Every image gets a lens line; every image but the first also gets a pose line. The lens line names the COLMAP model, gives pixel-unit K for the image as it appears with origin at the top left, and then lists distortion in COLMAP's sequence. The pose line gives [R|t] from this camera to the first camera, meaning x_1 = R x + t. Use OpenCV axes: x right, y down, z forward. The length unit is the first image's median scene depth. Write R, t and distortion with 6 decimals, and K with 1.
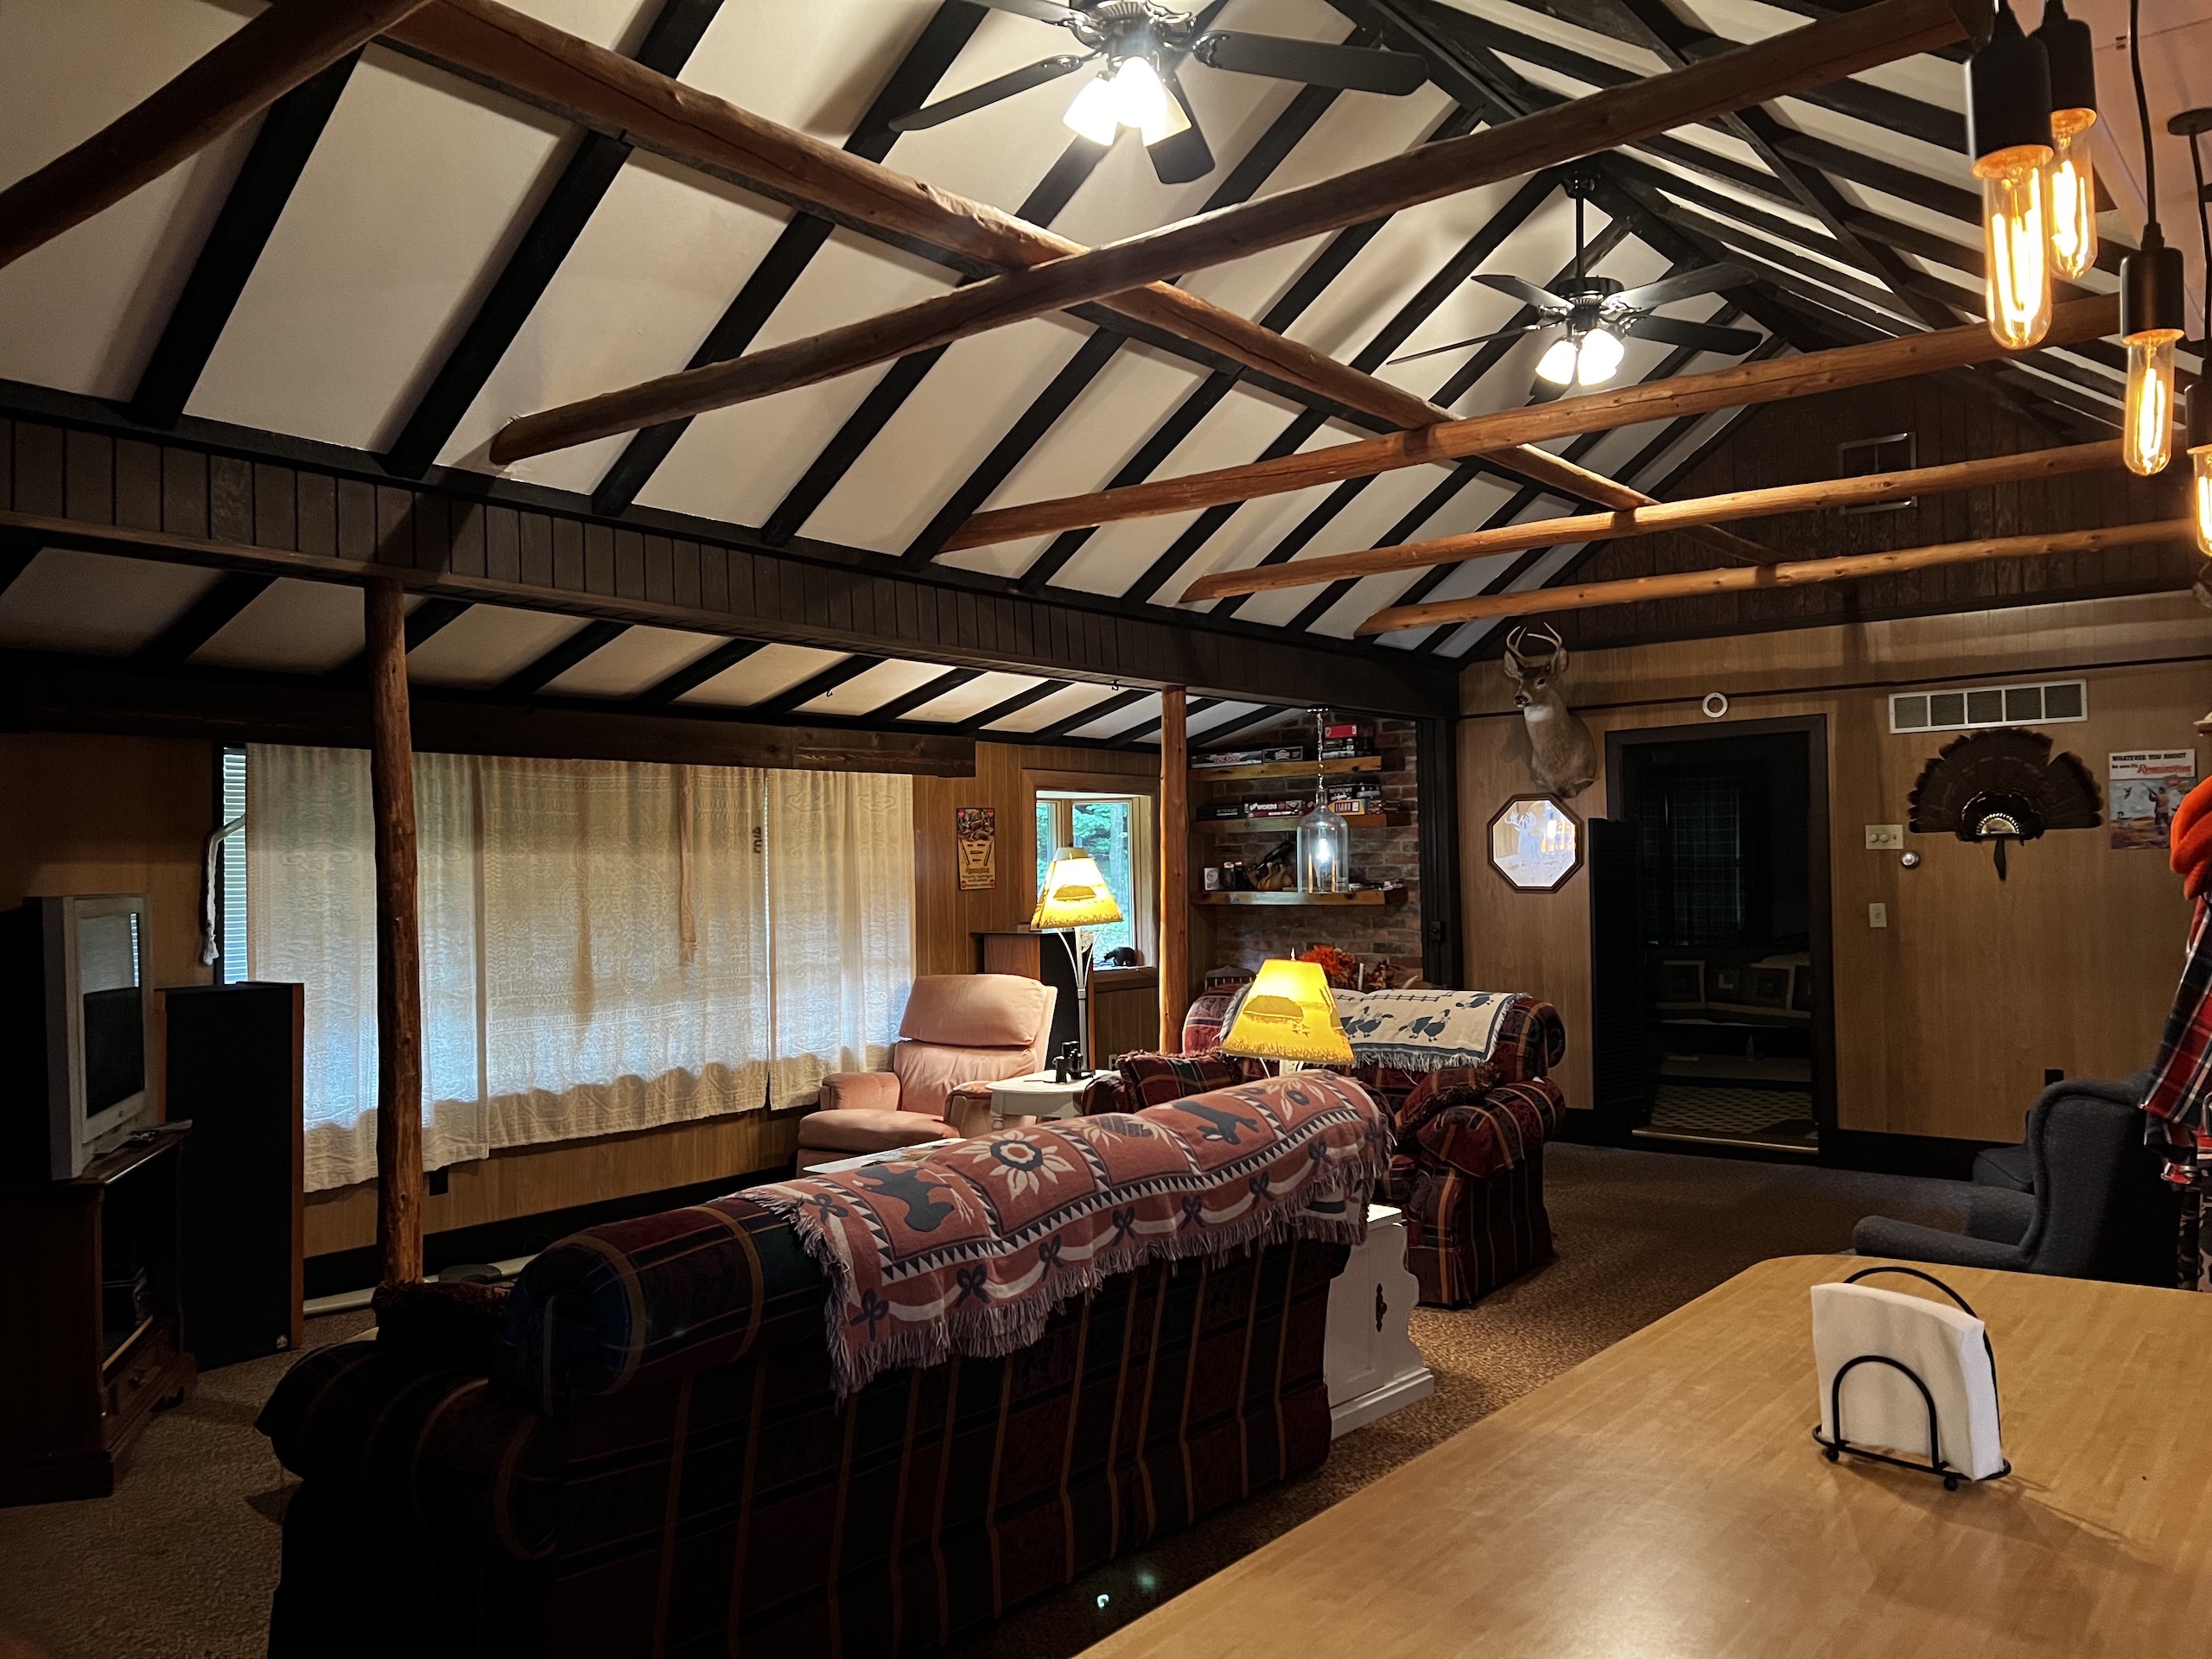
lens RADIAL K [[1670.0, 0, 1102.0], [0, 1670.0, 832.1], [0, 0, 1]] dist [0.075748, -0.087602]
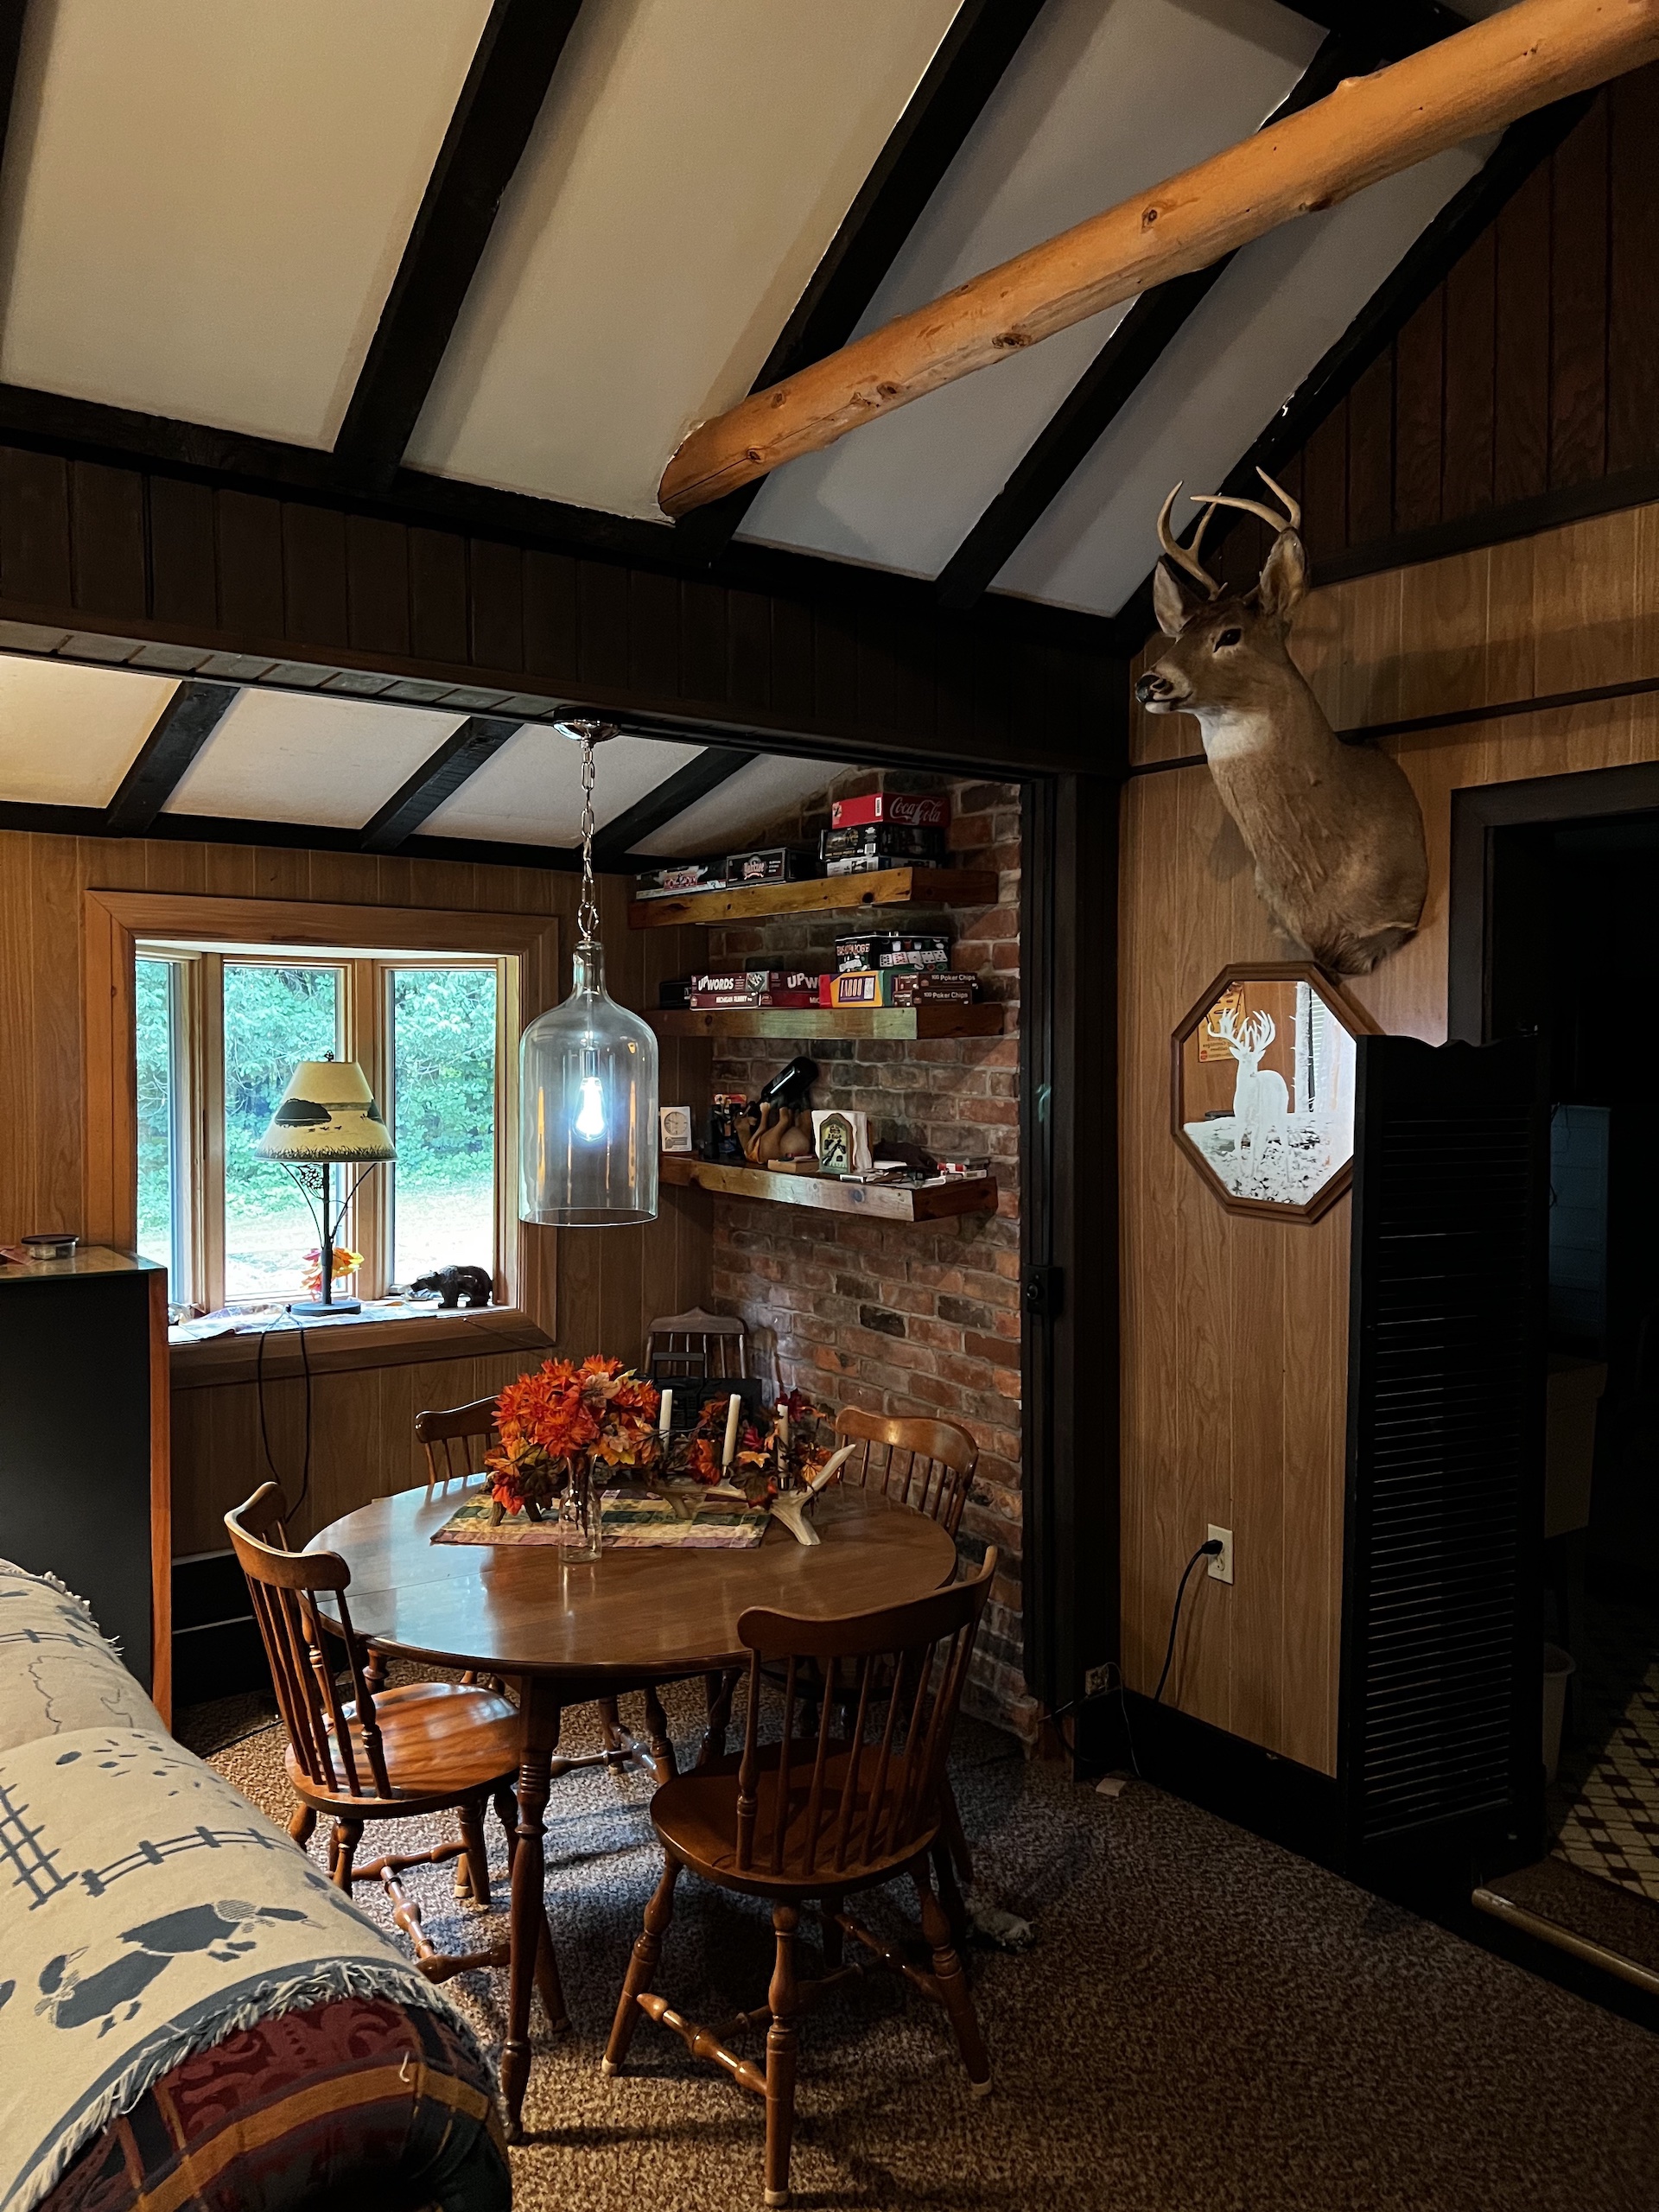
lens RADIAL K [[1670.0, 0, 826.8], [0, 1670.0, 1104.6], [0, 0, 1]] dist [0.075748, -0.087602]
pose [[0.967360, 0.036401, -0.250778, 0.286648], [-0.019977, 0.997504, 0.067728, -0.016251], [0.252617, -0.060507, 0.965673, 0.671396]]
